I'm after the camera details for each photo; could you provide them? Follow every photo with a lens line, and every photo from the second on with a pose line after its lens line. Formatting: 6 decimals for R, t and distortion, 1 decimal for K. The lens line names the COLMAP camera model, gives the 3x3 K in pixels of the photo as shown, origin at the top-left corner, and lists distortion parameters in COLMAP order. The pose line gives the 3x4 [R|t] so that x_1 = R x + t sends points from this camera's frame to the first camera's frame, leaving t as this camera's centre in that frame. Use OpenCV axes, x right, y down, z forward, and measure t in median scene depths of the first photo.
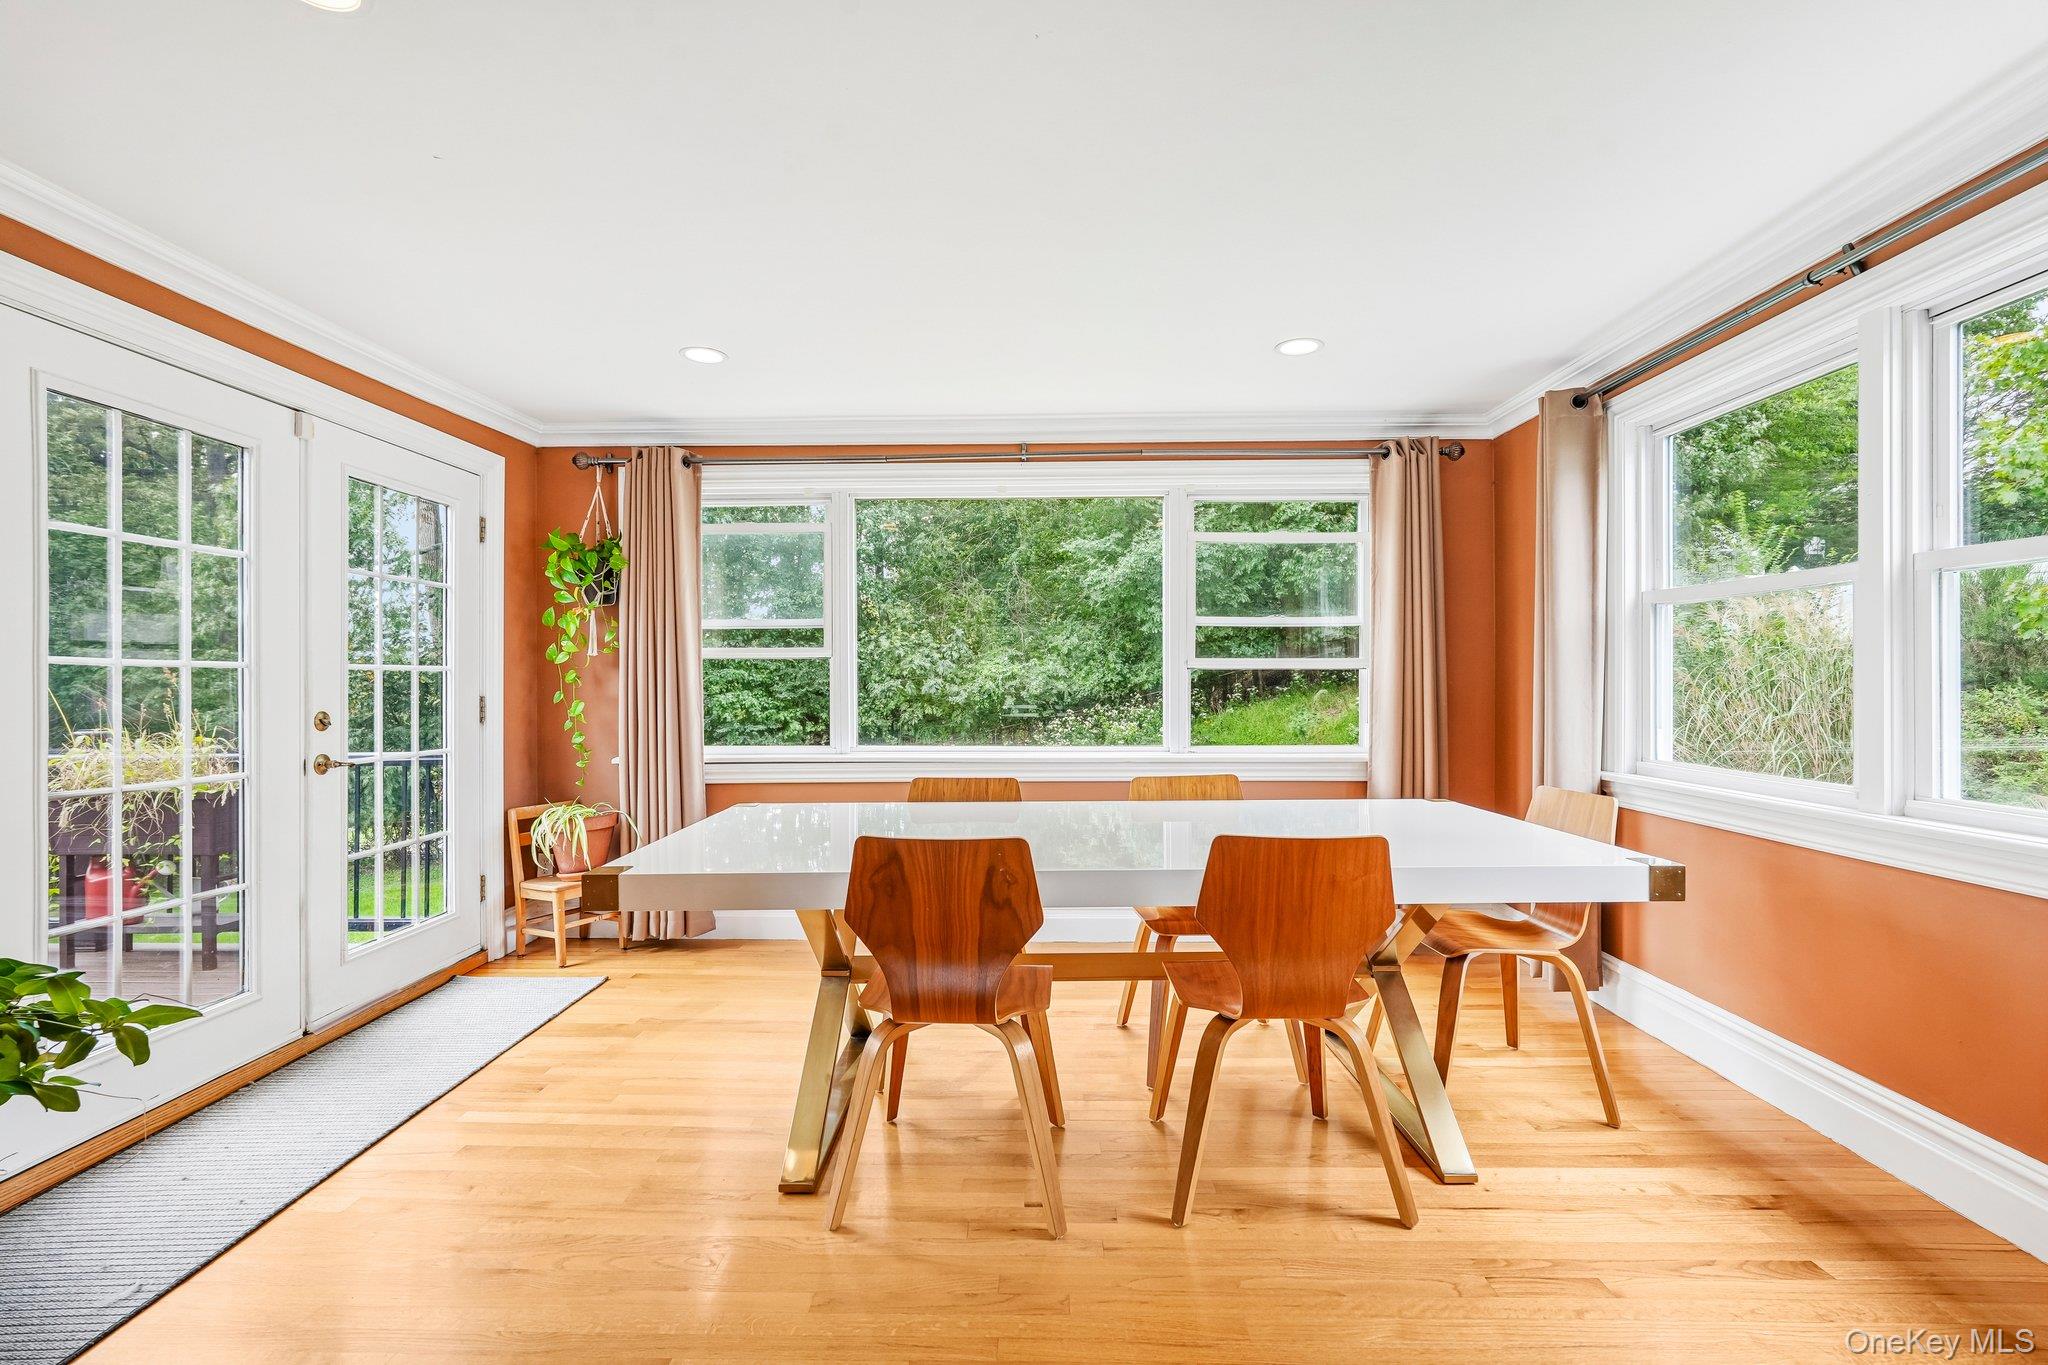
lens RADIAL K [[897.9, 0, 1020.4], [0, 897.9, 682.2], [0, 0, 1]] dist [-0.016668, 0.007952]
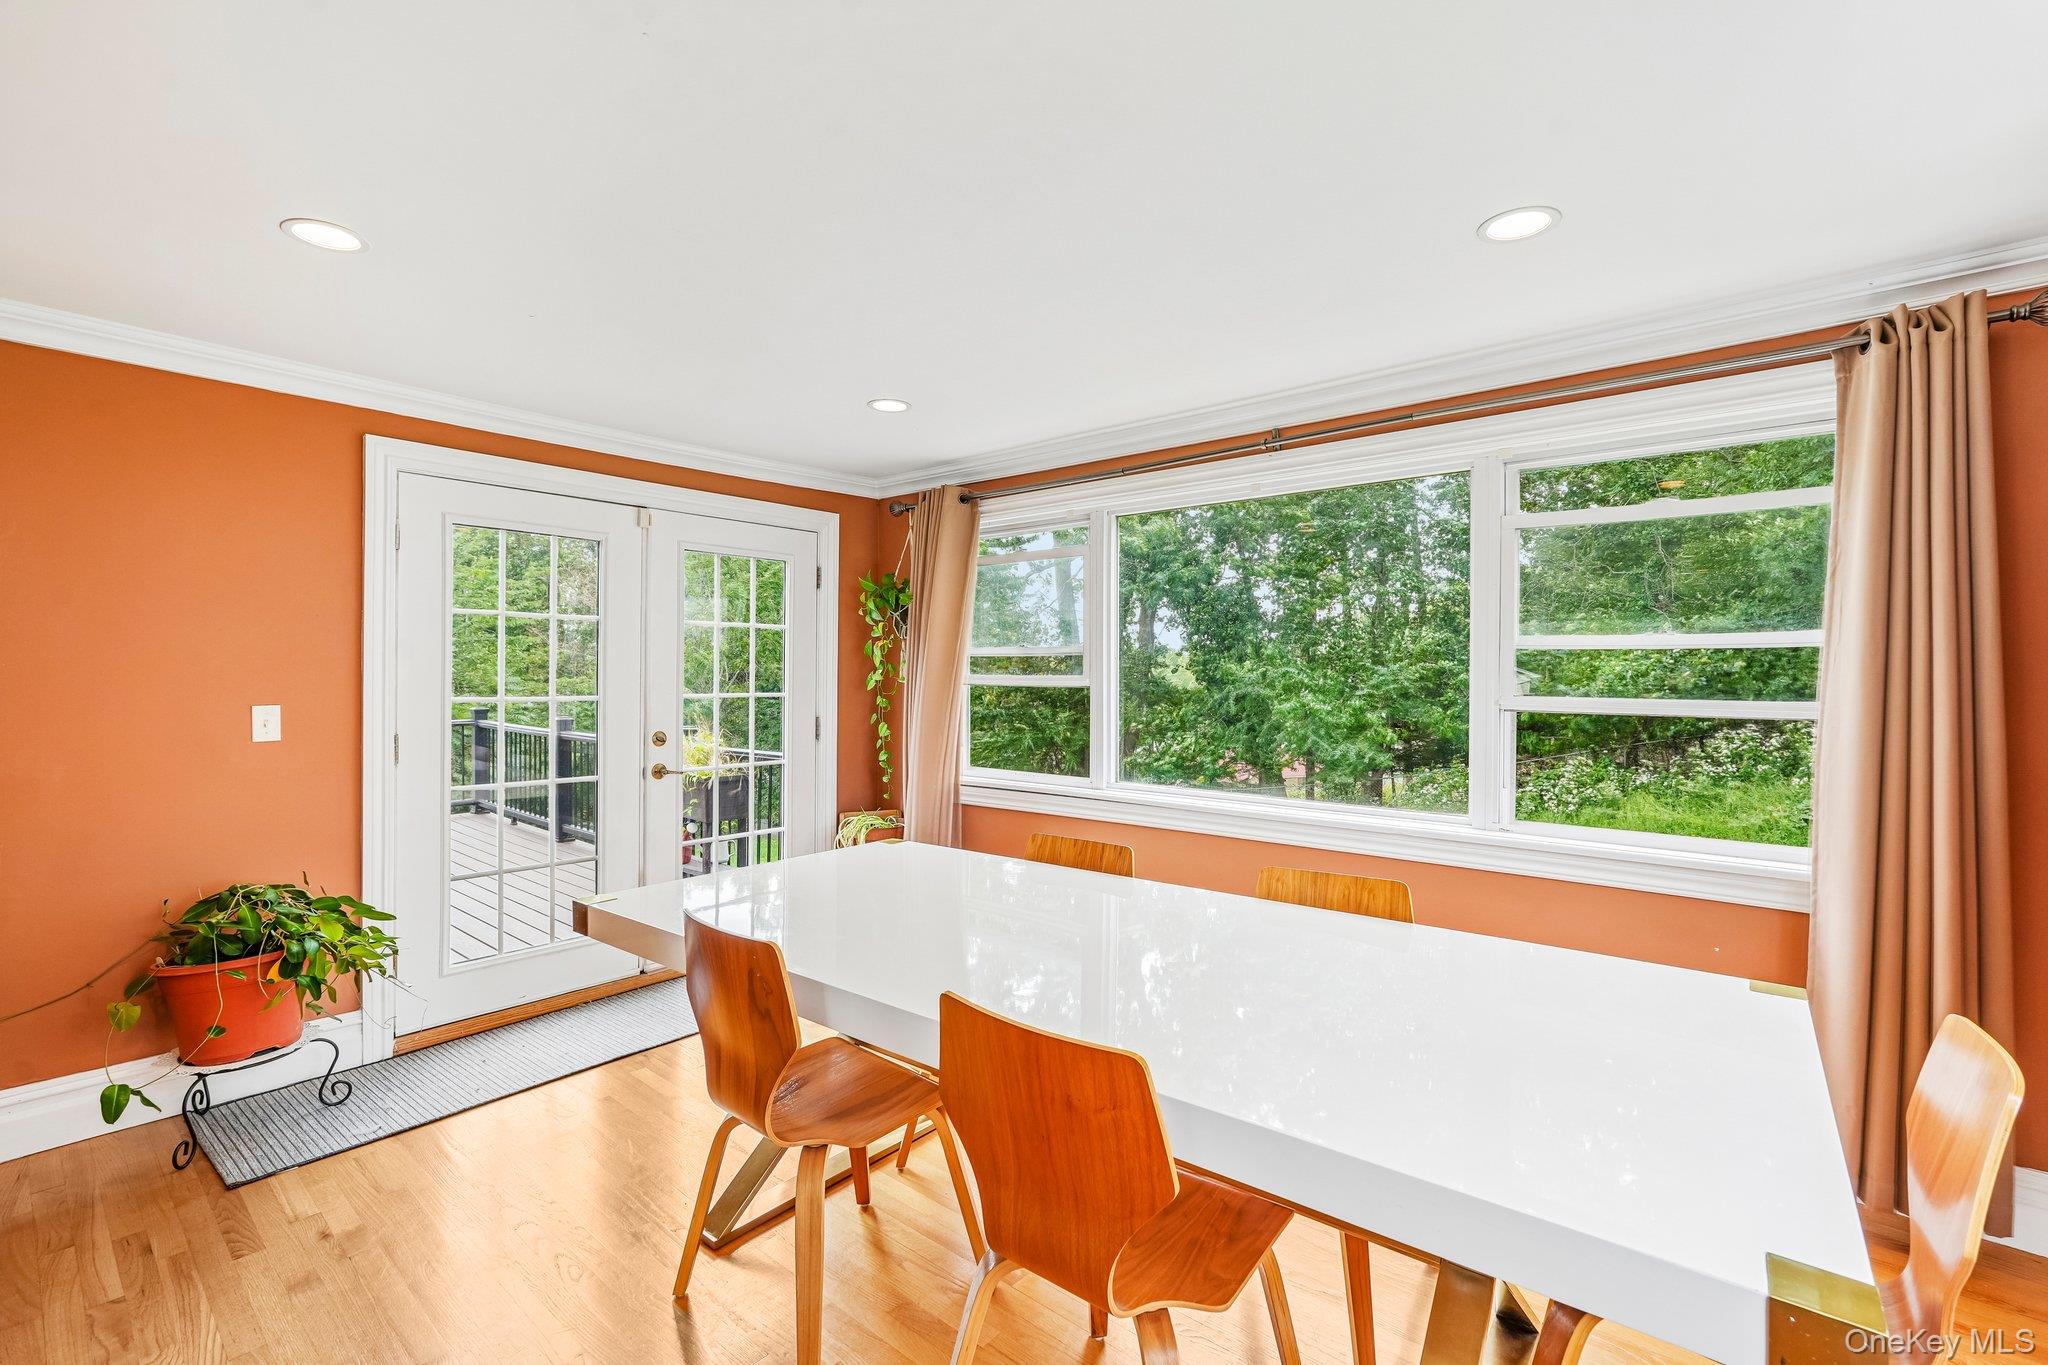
lens RADIAL K [[897.9, 0, 1020.4], [0, 897.9, 682.2], [0, 0, 1]] dist [-0.016668, 0.007952]
pose [[0.780170, 0.011870, -0.625455, 0.347569], [-0.006485, 0.999920, 0.010888, -0.043787], [0.625534, -0.004438, 0.780185, 0.223760]]
